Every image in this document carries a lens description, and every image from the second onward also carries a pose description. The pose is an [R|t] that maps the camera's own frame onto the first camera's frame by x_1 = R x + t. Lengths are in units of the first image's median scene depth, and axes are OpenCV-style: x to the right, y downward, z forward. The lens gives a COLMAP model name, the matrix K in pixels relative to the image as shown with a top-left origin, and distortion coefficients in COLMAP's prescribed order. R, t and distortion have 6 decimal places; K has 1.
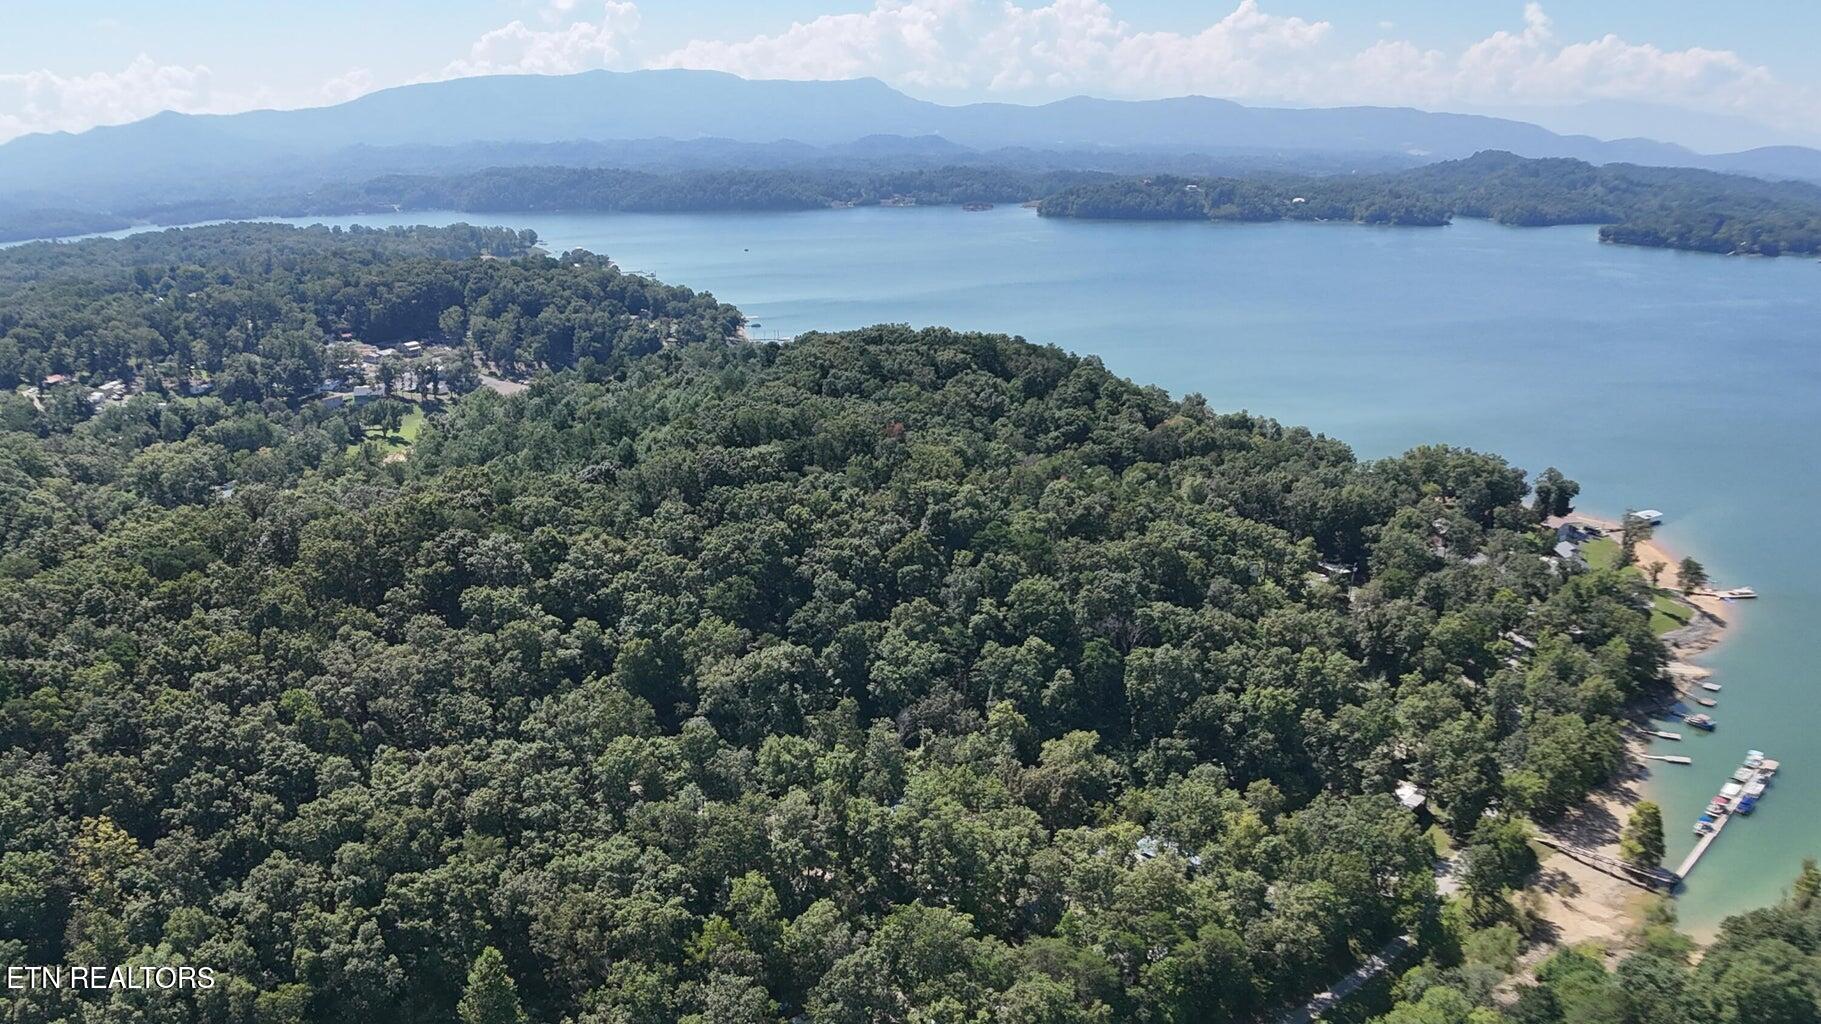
lens RADIAL K [[1074.2, 0, 910.5], [0, 1074.2, 512.0], [0, 0, 1]] dist [0.033286, -0.027053]
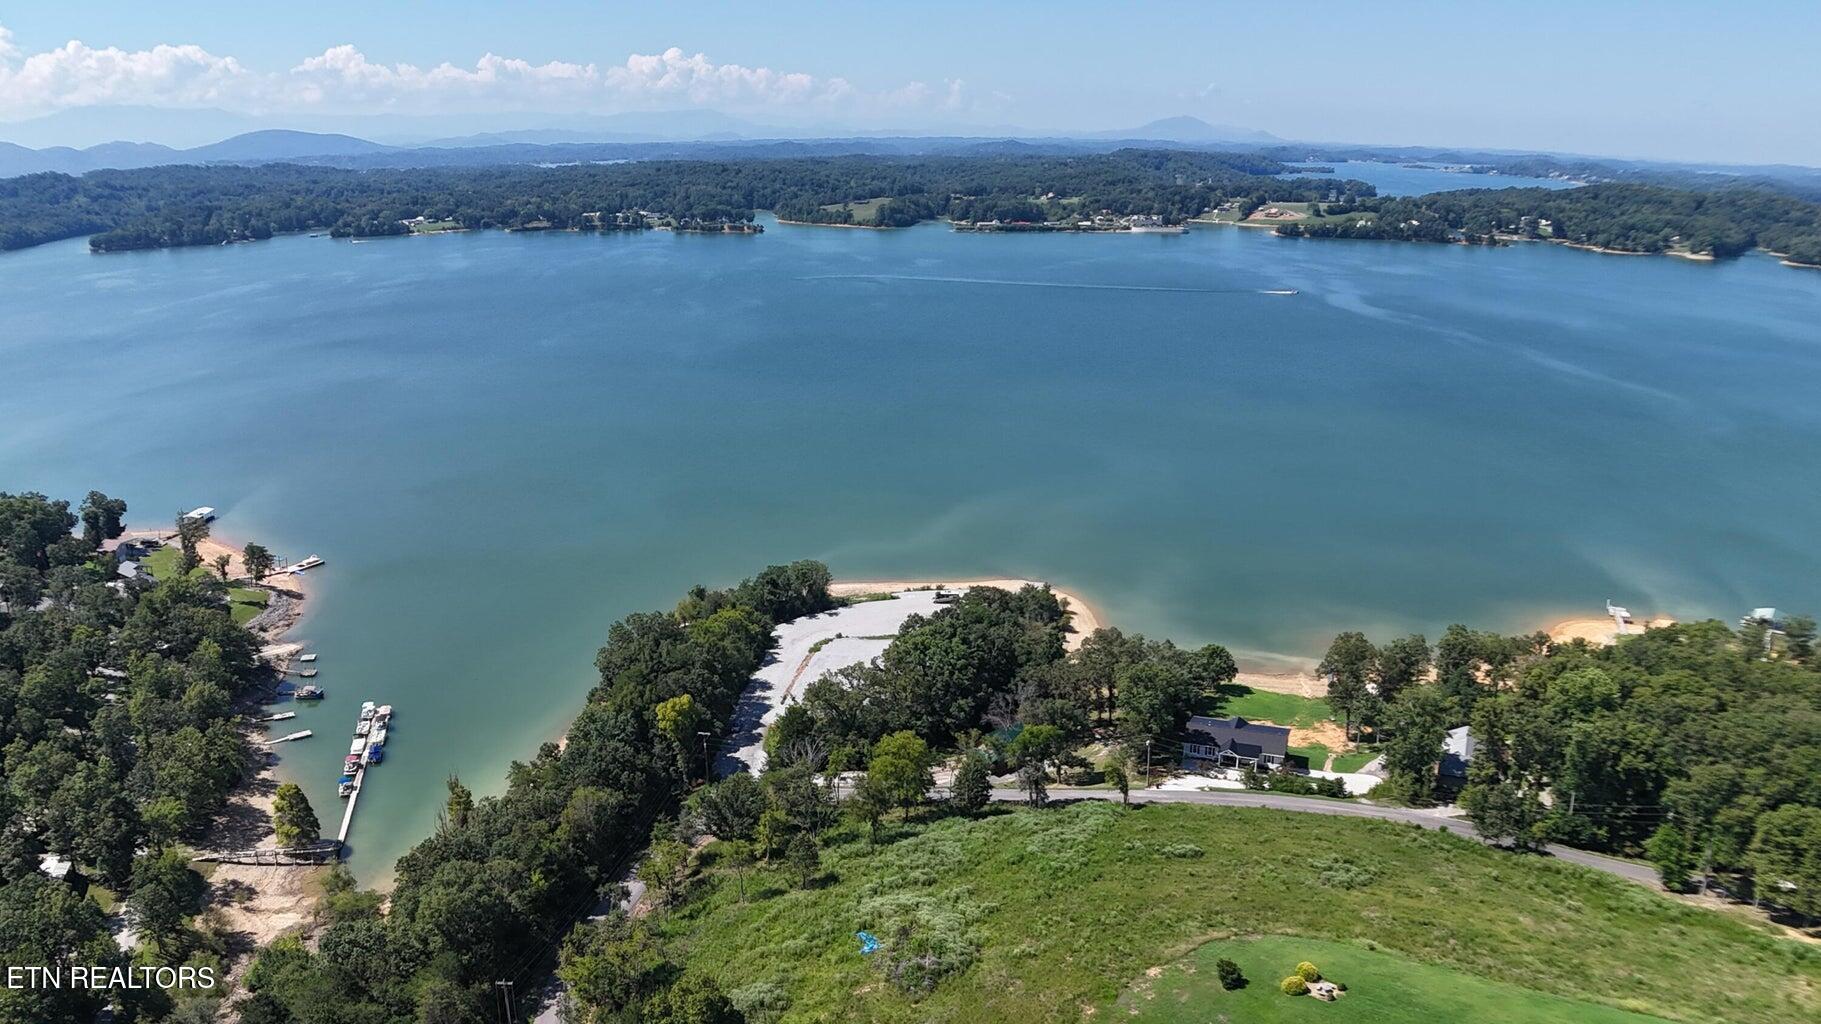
lens RADIAL K [[1074.2, 0, 910.5], [0, 1074.2, 512.0], [0, 0, 1]] dist [0.033286, -0.027053]
pose [[0.871374, -0.279835, 0.402988, 0.835702], [0.279258, 0.958240, 0.061569, 0.121114], [-0.403388, 0.058887, 0.913132, -0.174902]]
